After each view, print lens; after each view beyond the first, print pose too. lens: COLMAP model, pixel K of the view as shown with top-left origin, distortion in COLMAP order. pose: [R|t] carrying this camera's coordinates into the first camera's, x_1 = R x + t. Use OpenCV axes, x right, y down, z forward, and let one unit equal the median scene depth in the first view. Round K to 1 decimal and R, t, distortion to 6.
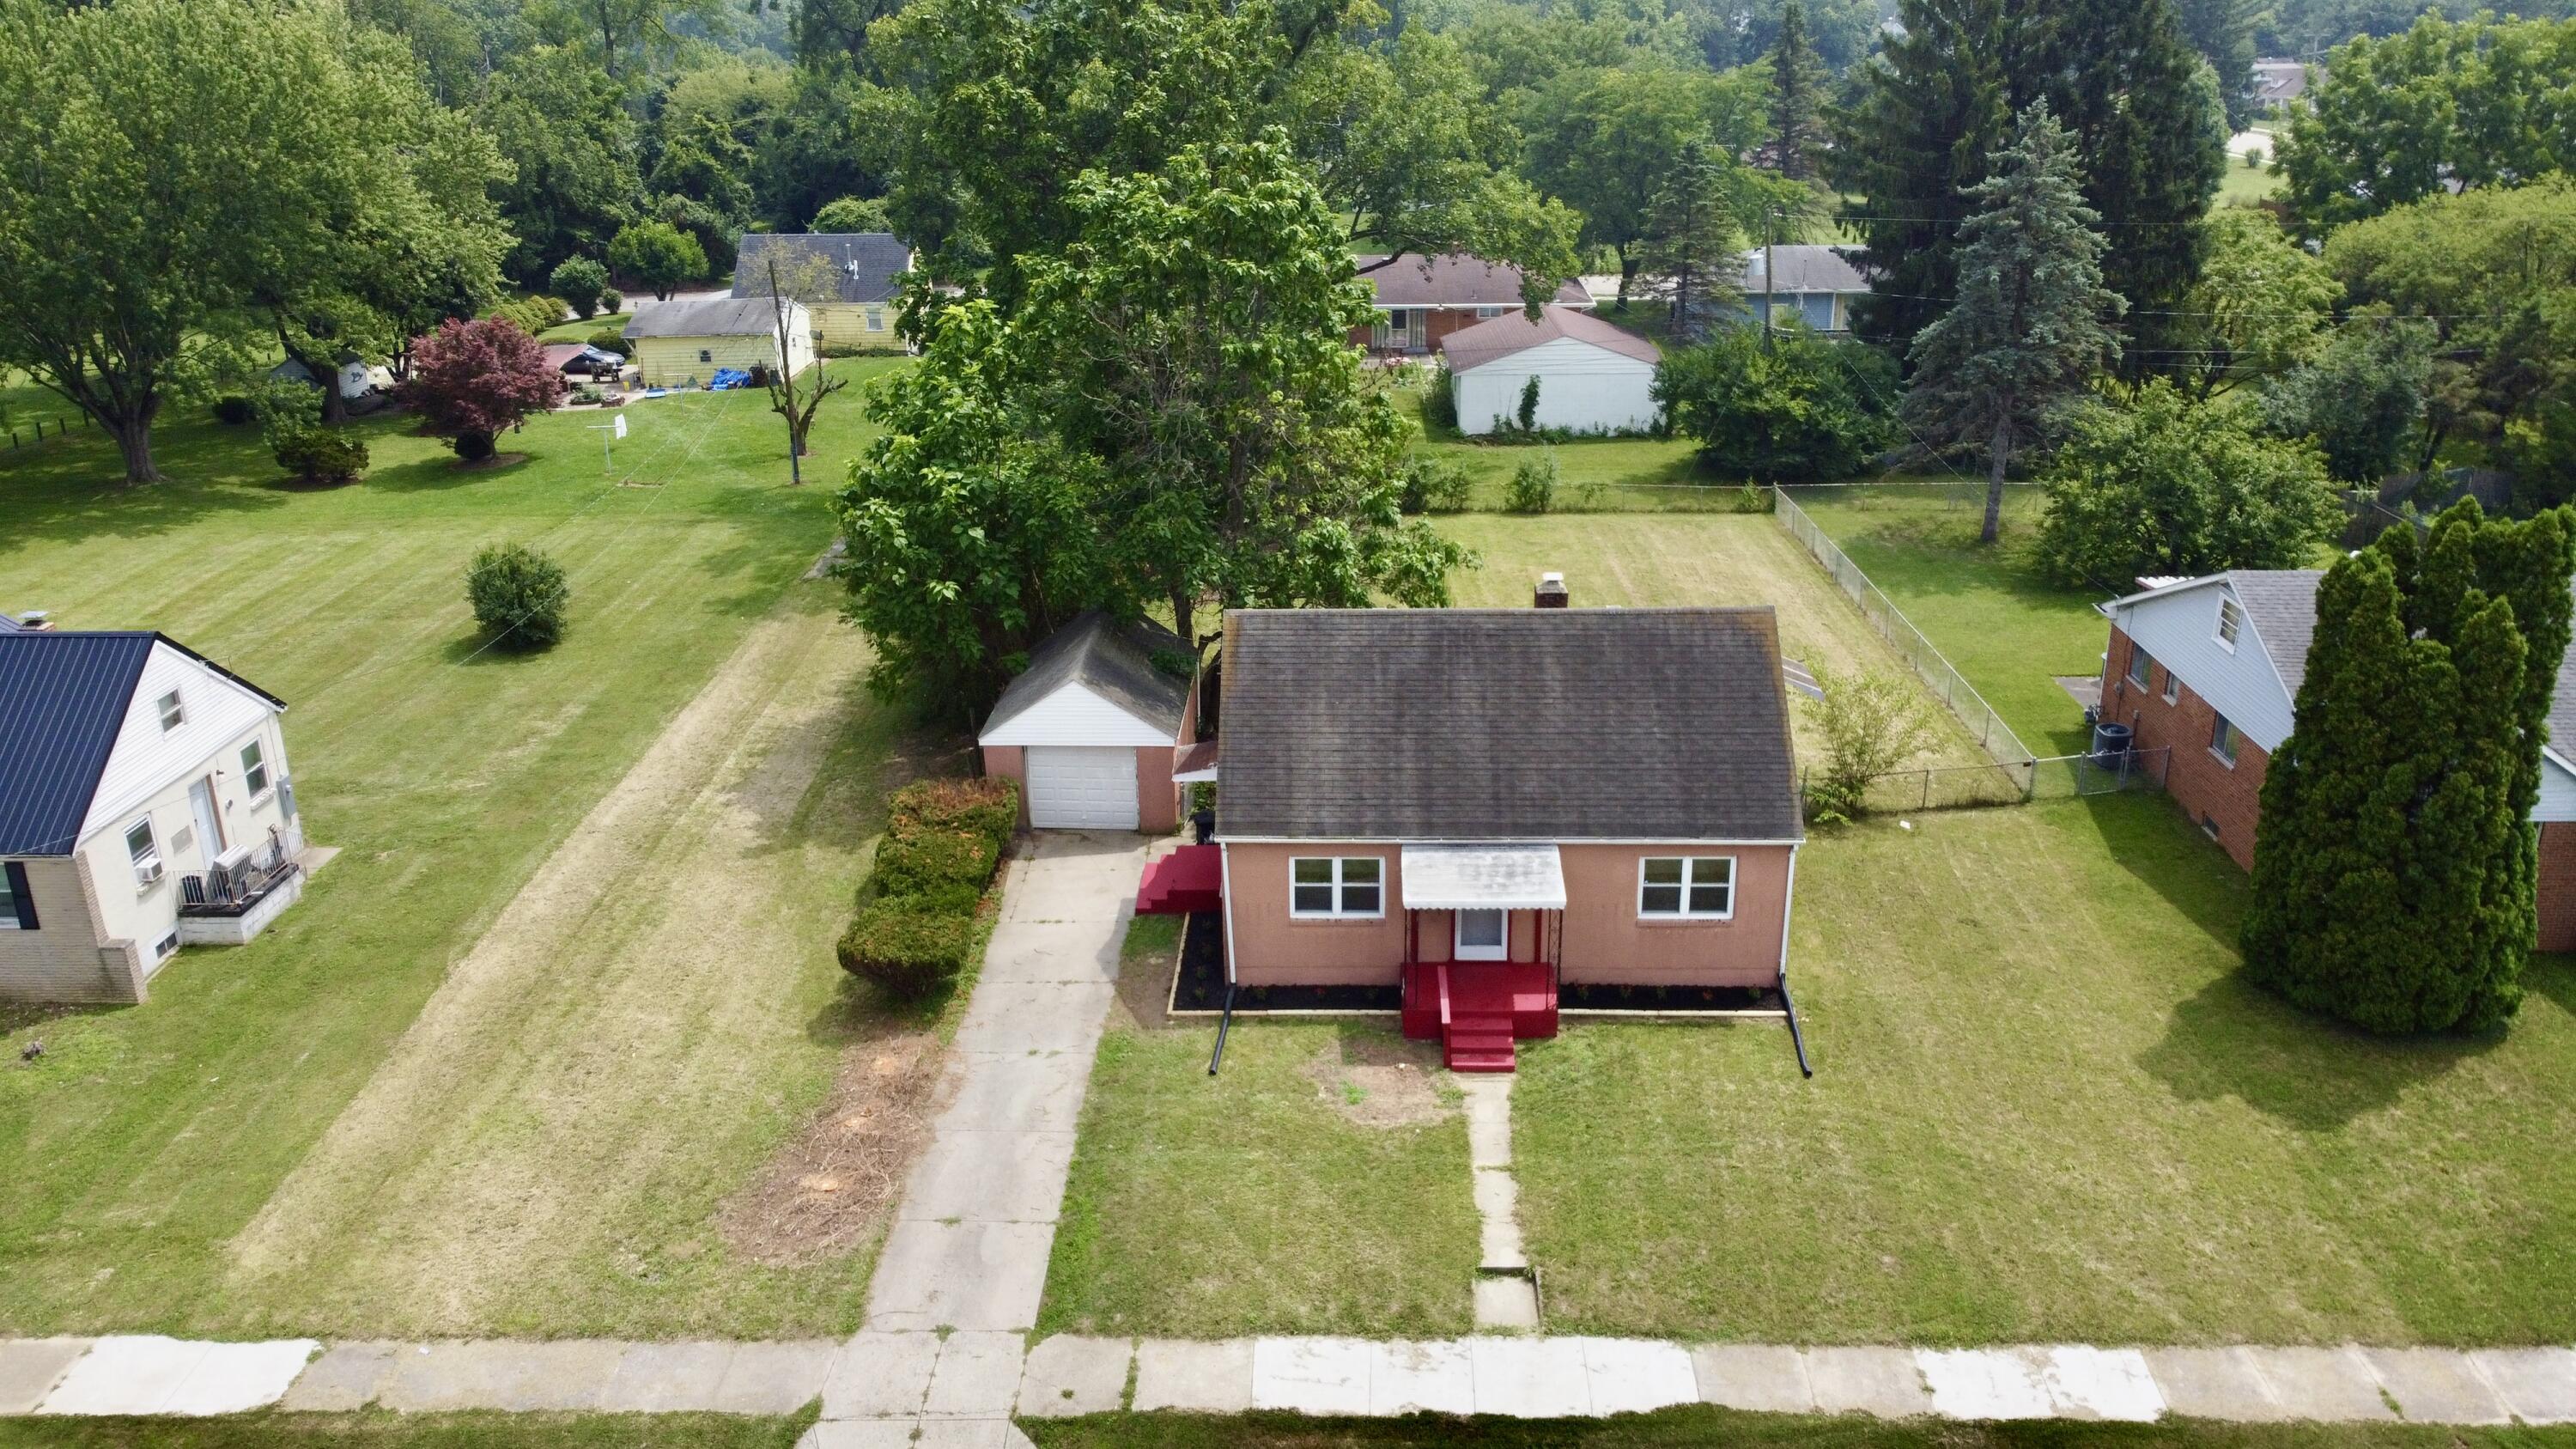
lens RADIAL K [[1947.9, 0, 1288.0], [0, 1947.9, 724.5], [0, 0, 1]] dist [0.006325, -0.014680]
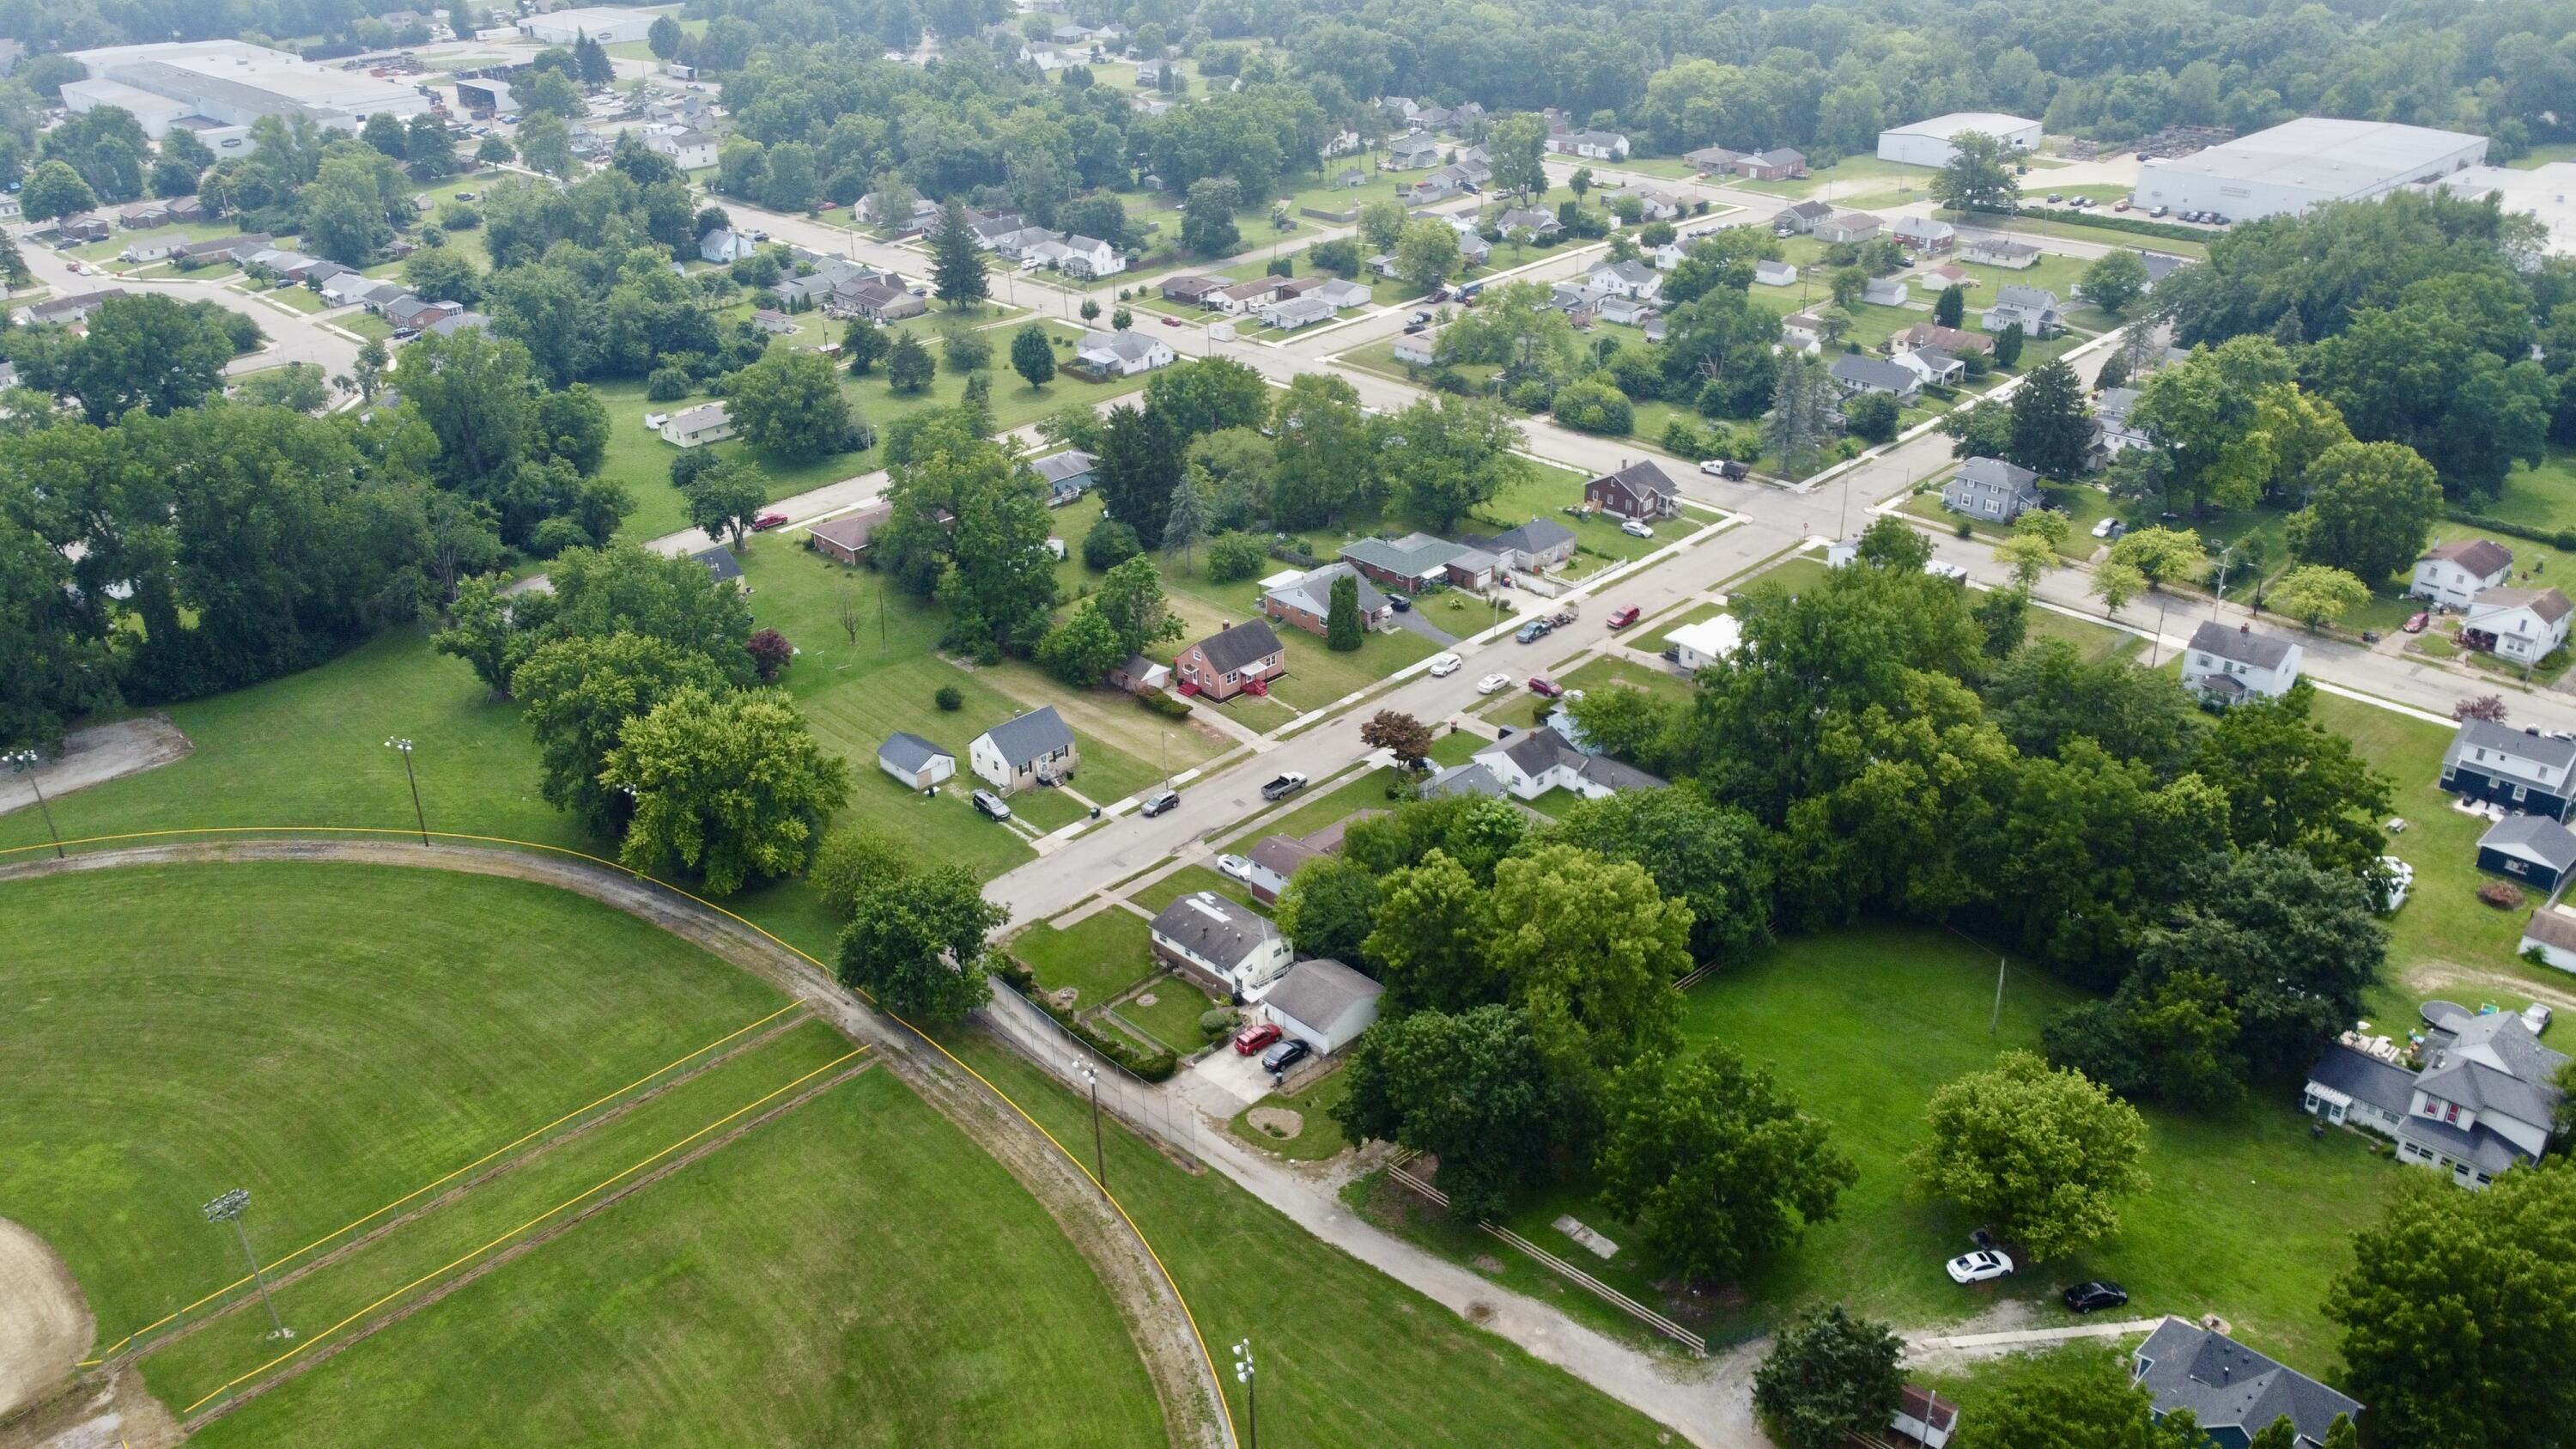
lens RADIAL K [[1947.9, 0, 1288.0], [0, 1947.9, 724.5], [0, 0, 1]] dist [0.006325, -0.014680]
pose [[0.691843, -0.327098, 0.643708, -3.700994], [0.266463, 0.944238, 0.193422, -0.884979], [-0.671082, 0.037707, 0.740424, -3.551656]]
